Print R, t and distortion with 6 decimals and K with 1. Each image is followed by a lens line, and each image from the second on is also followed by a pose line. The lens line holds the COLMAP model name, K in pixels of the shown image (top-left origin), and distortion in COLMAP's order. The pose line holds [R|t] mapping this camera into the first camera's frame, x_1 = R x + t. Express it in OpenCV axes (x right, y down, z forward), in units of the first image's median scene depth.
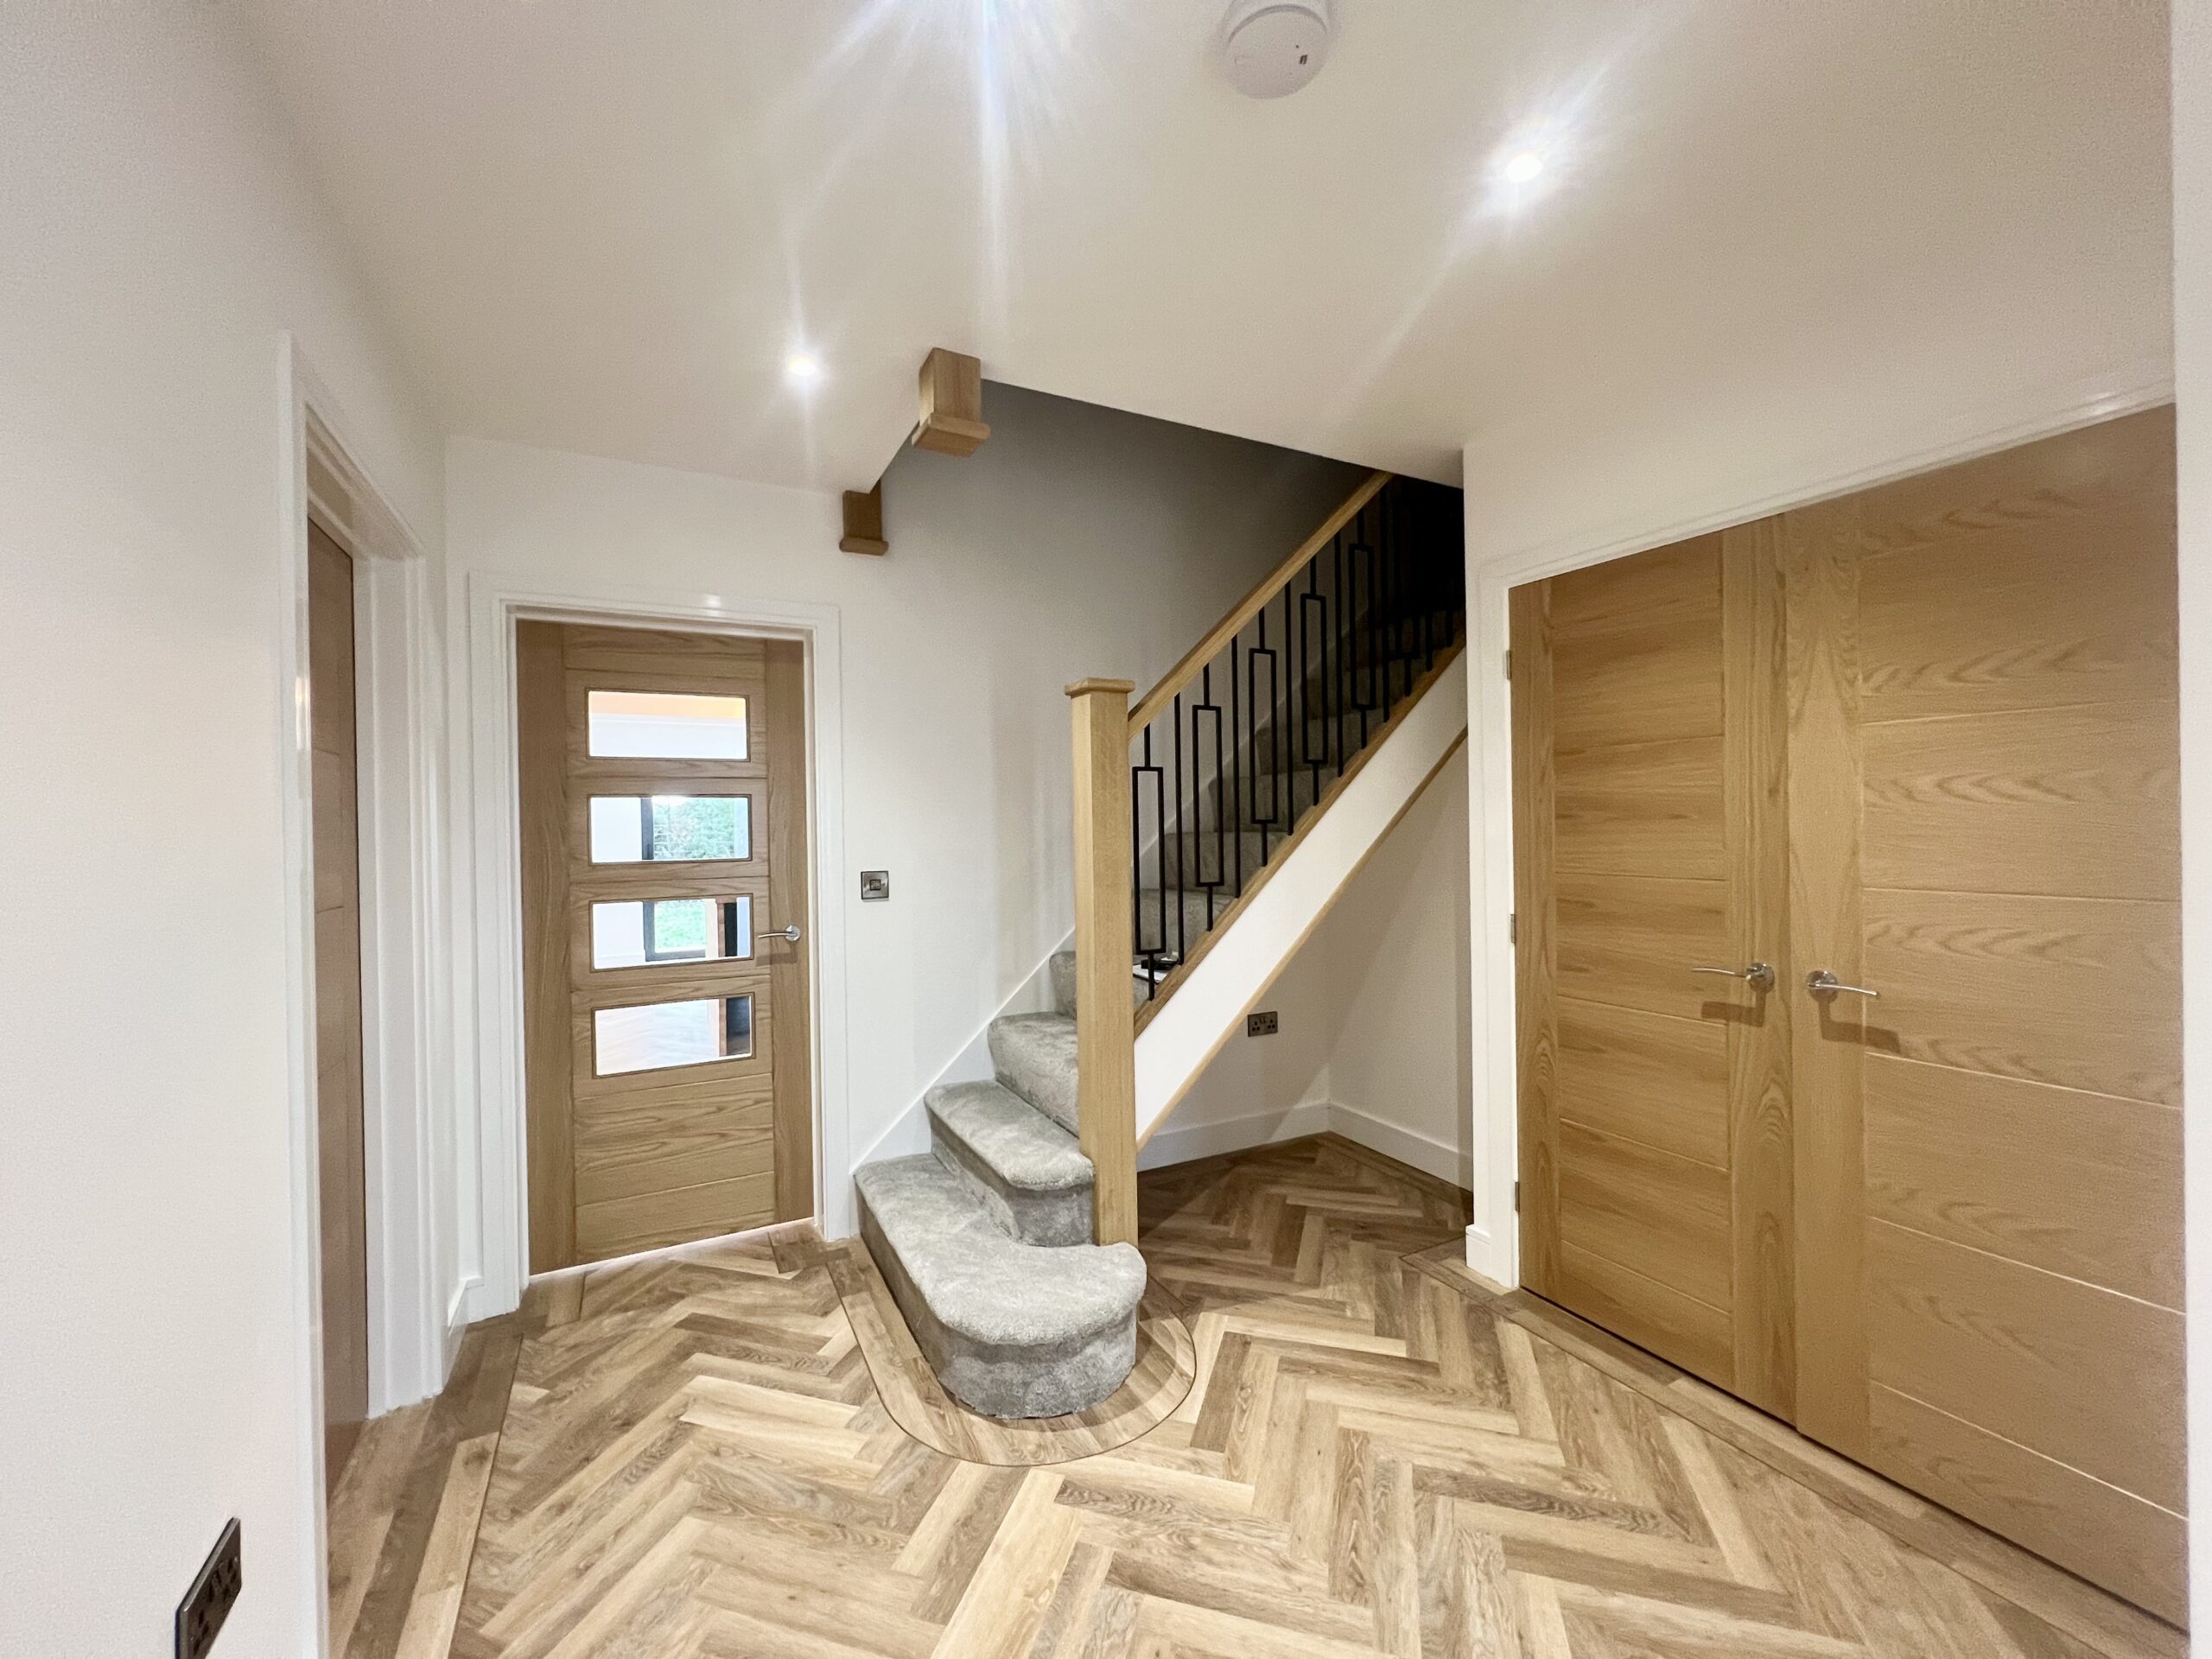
lens RADIAL K [[886.3, 0, 1106.4], [0, 886.3, 828.8], [0, 0, 1]] dist [-0.000802, 0.000358]
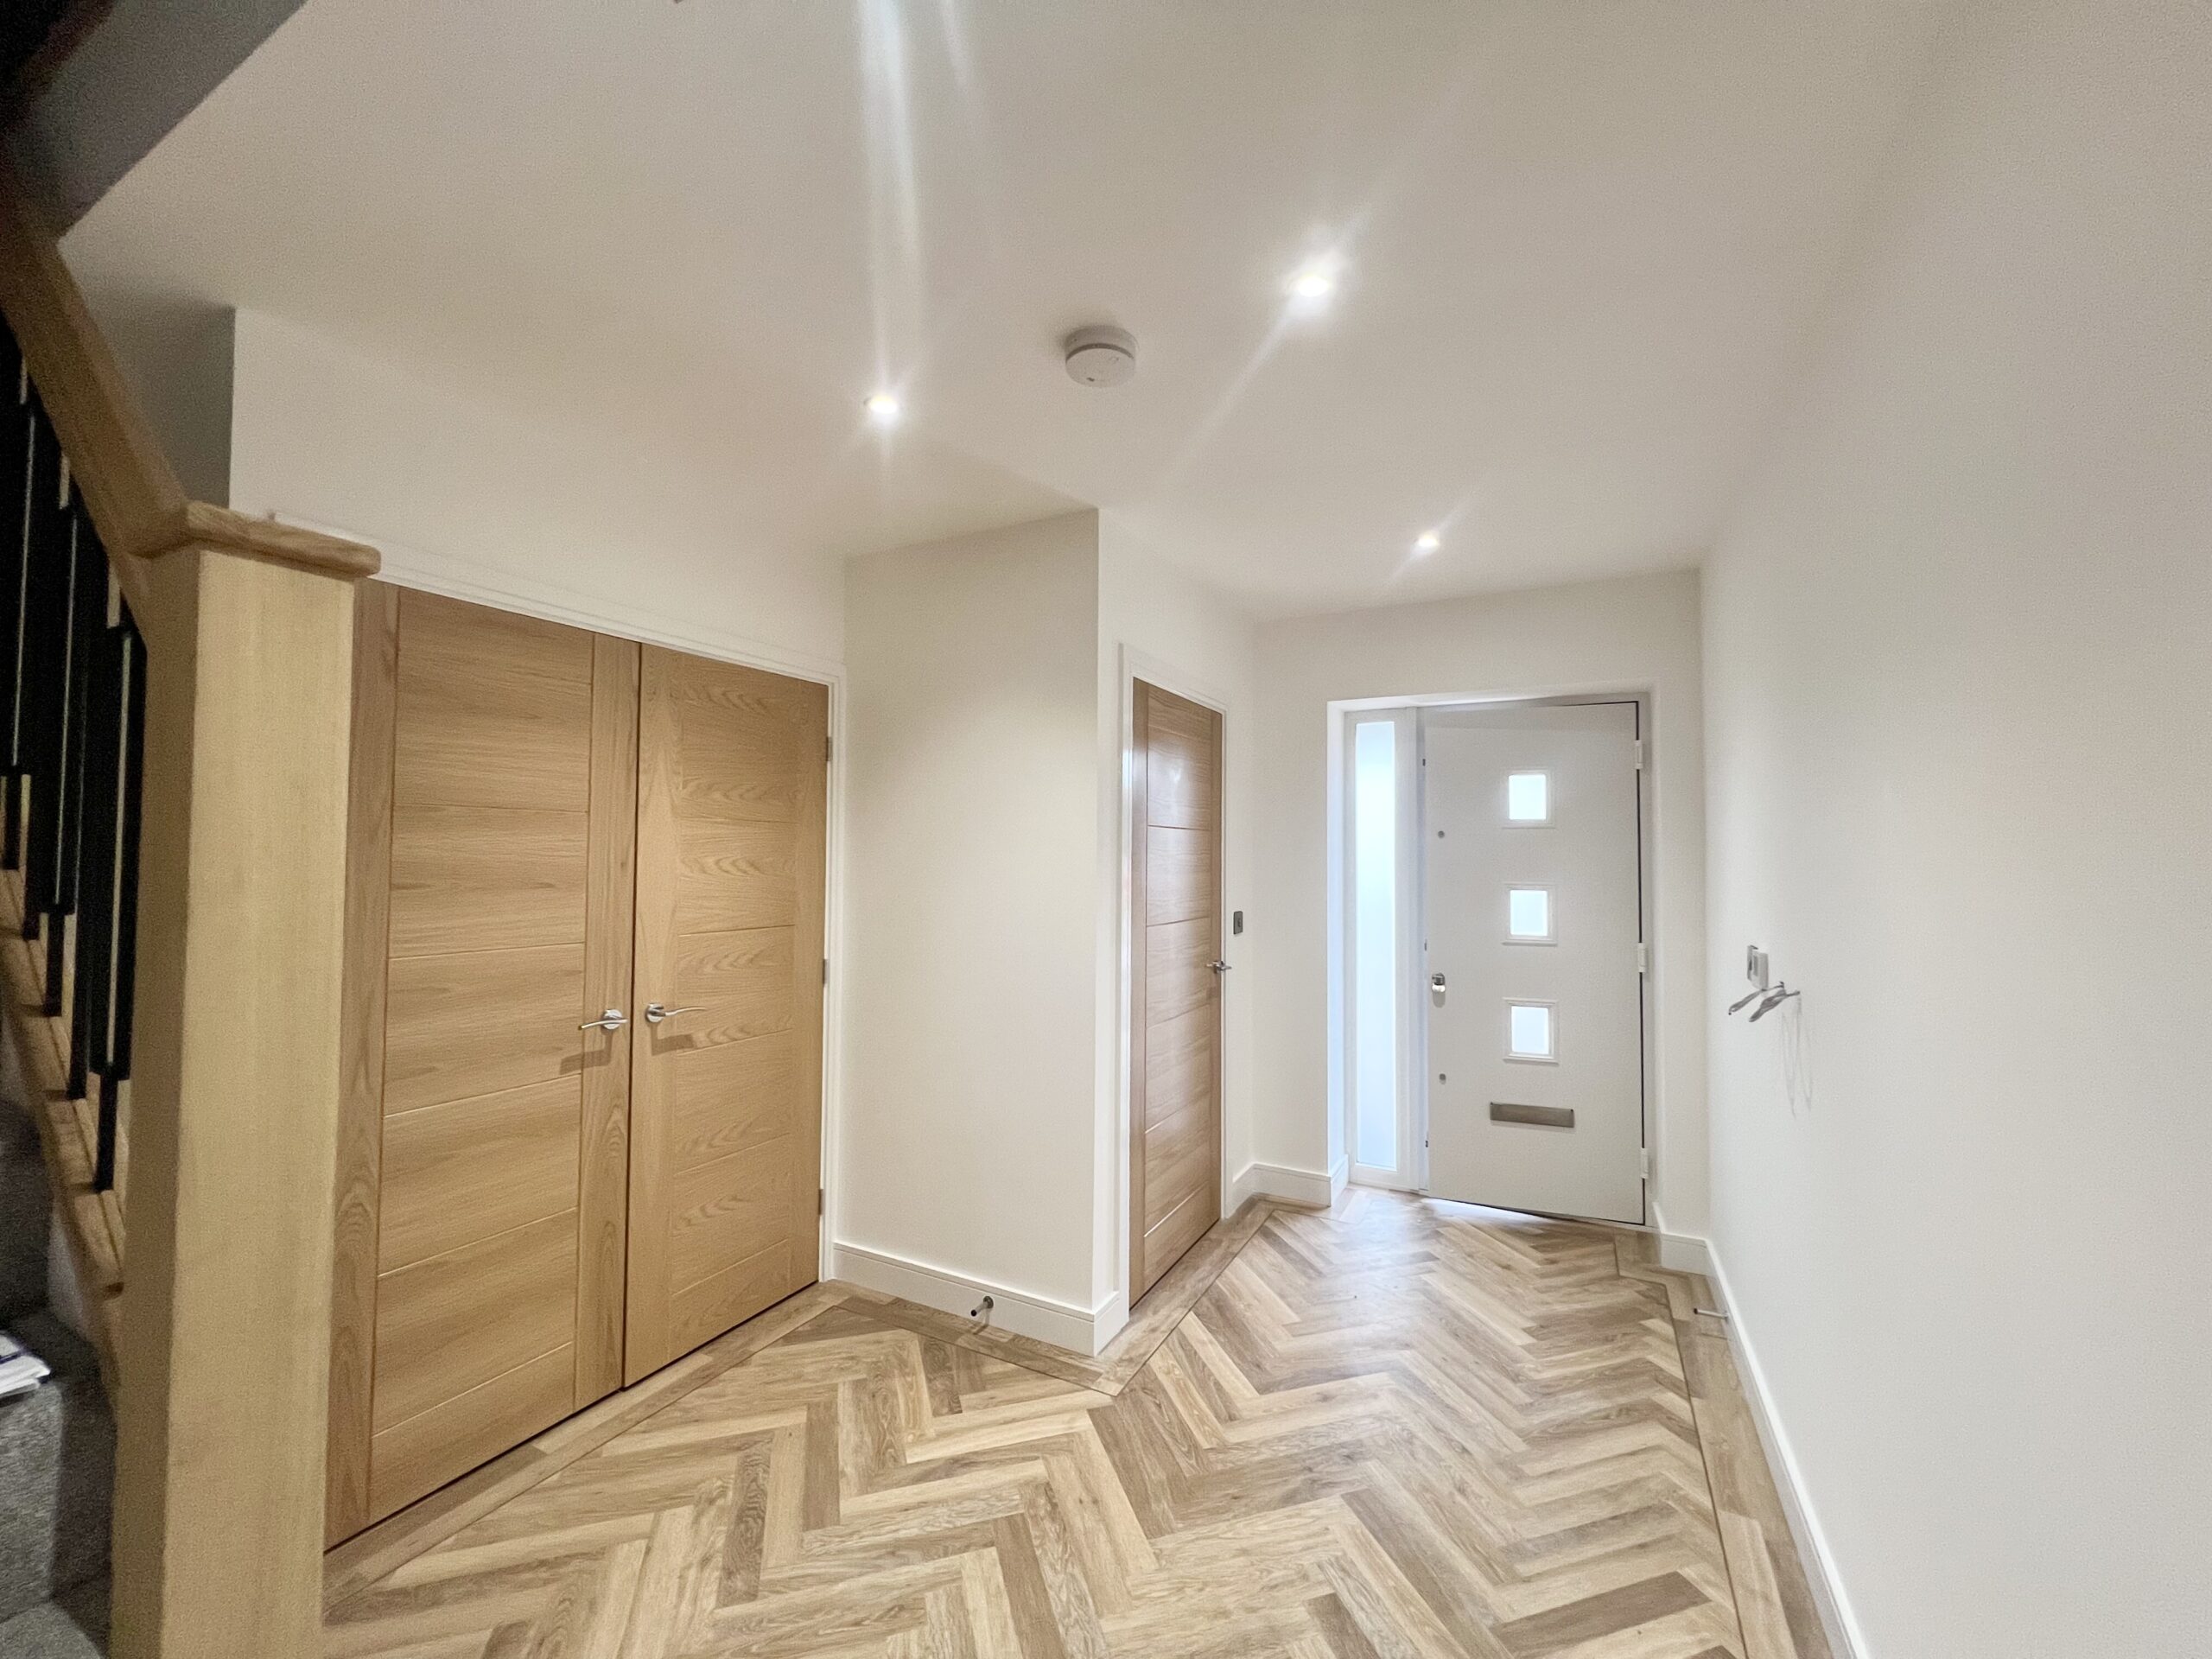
lens RADIAL K [[886.3, 0, 1105.6], [0, 886.3, 832.7], [0, 0, 1]] dist [-0.000802, 0.000358]
pose [[-0.566786, 0.035396, 0.823104, -0.669178], [0.005766, 0.999223, -0.038999, -0.036499], [-0.823845, -0.017359, -0.566550, 1.232114]]
